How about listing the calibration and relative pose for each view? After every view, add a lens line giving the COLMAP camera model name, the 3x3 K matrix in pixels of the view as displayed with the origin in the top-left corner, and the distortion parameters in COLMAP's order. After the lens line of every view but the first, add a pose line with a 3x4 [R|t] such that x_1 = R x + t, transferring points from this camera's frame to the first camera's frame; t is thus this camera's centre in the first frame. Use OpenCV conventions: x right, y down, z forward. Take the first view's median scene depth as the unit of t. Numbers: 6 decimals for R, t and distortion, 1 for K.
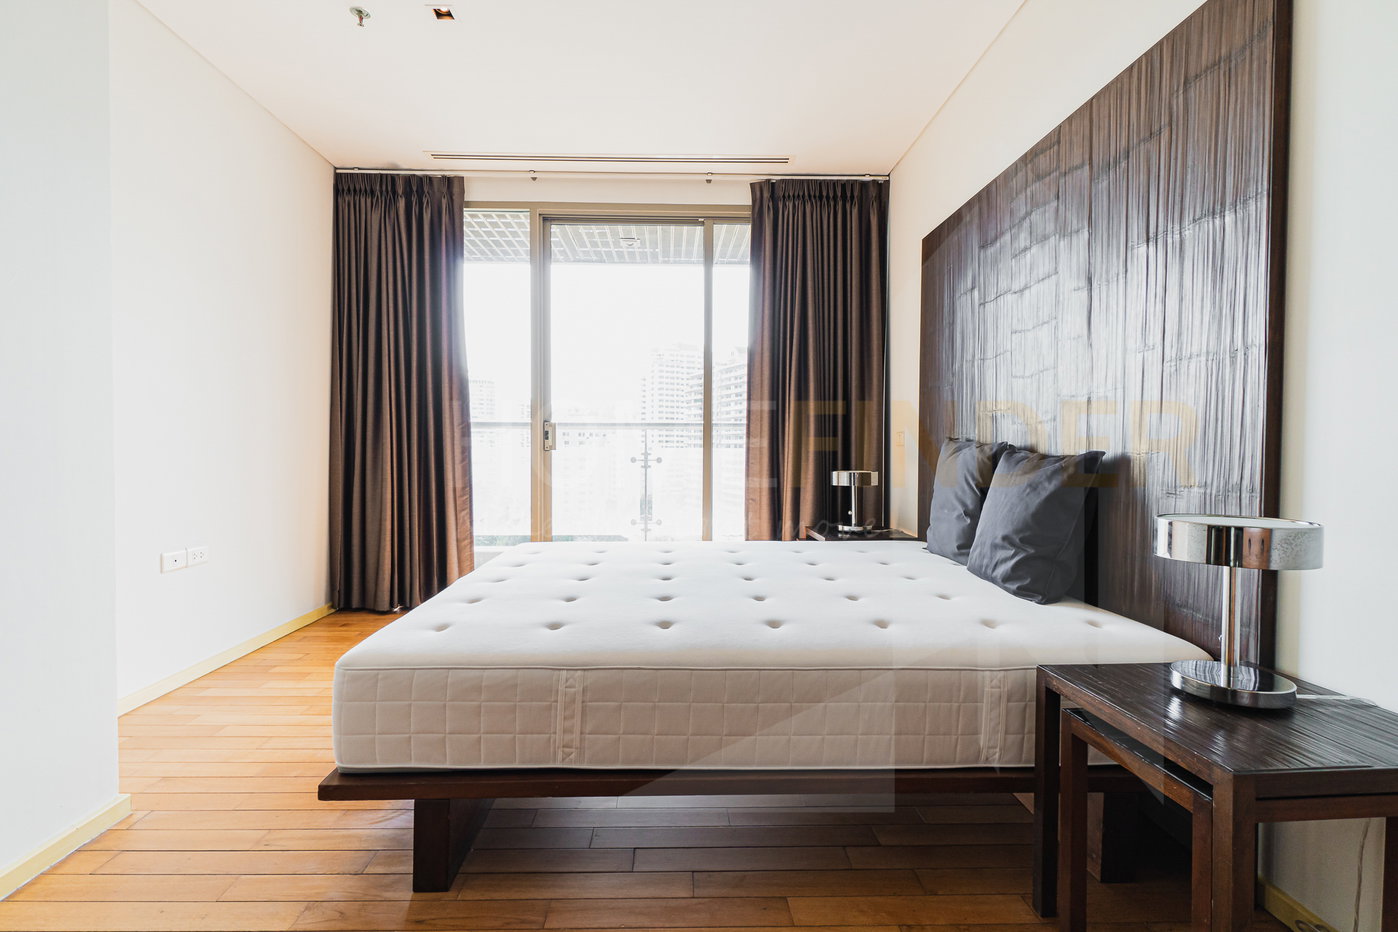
lens RADIAL K [[681.2, 0, 695.5], [0, 681.2, 467.8], [0, 0, 1]] dist [0.003427, 0.000733]
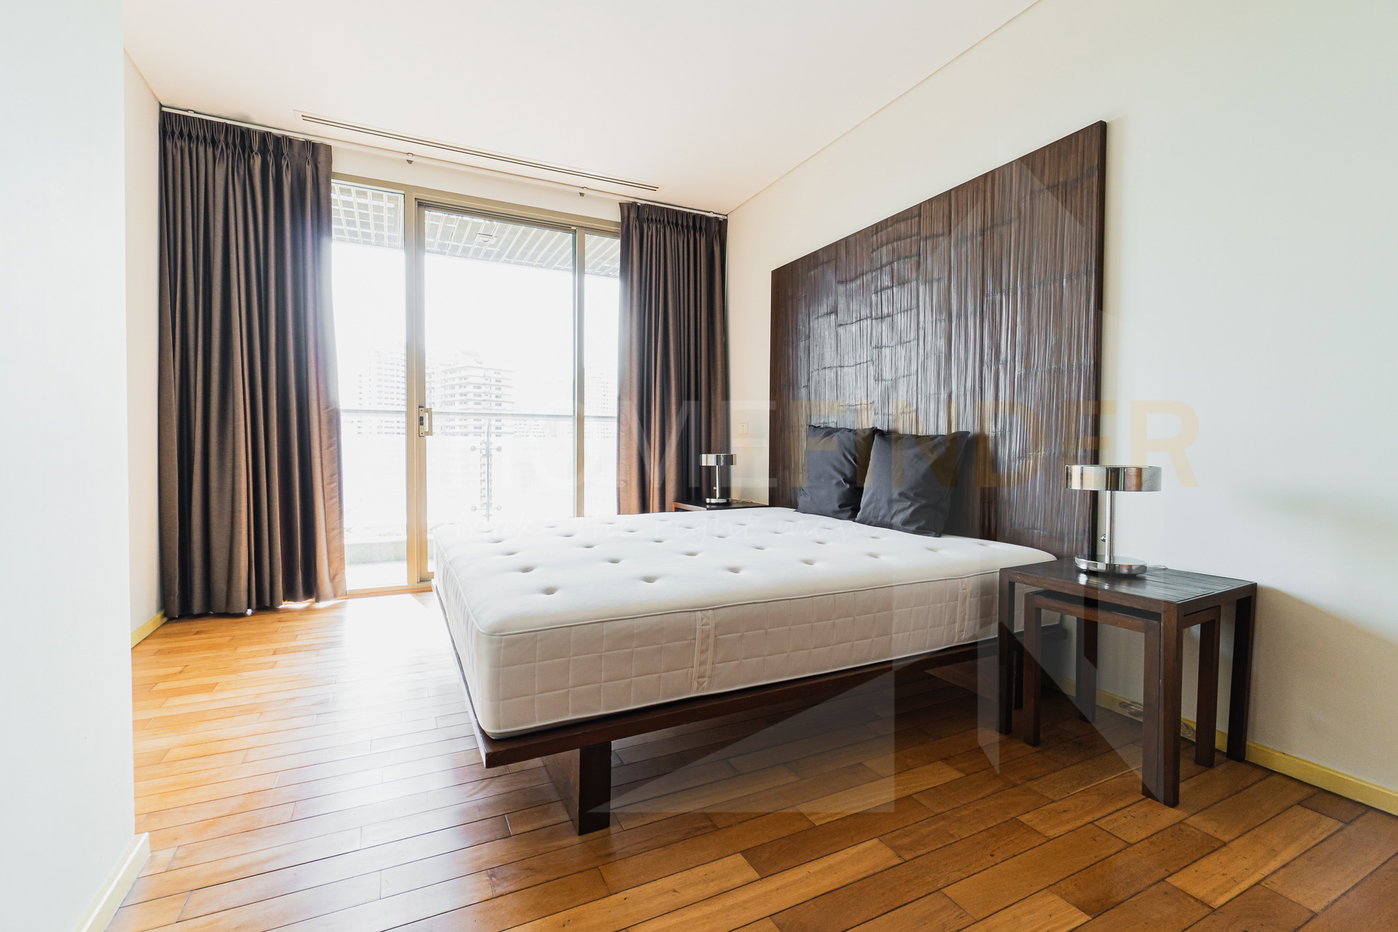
lens RADIAL K [[604.4, 0, 693.4], [0, 604.4, 467.2], [0, 0, 1]] dist [-0.005299, 0.000084]
pose [[0.908000, -0.014606, 0.418715, -0.243610], [0.011585, 0.999885, 0.009755, 0.016968], [-0.418809, -0.004007, 0.908065, 0.030293]]
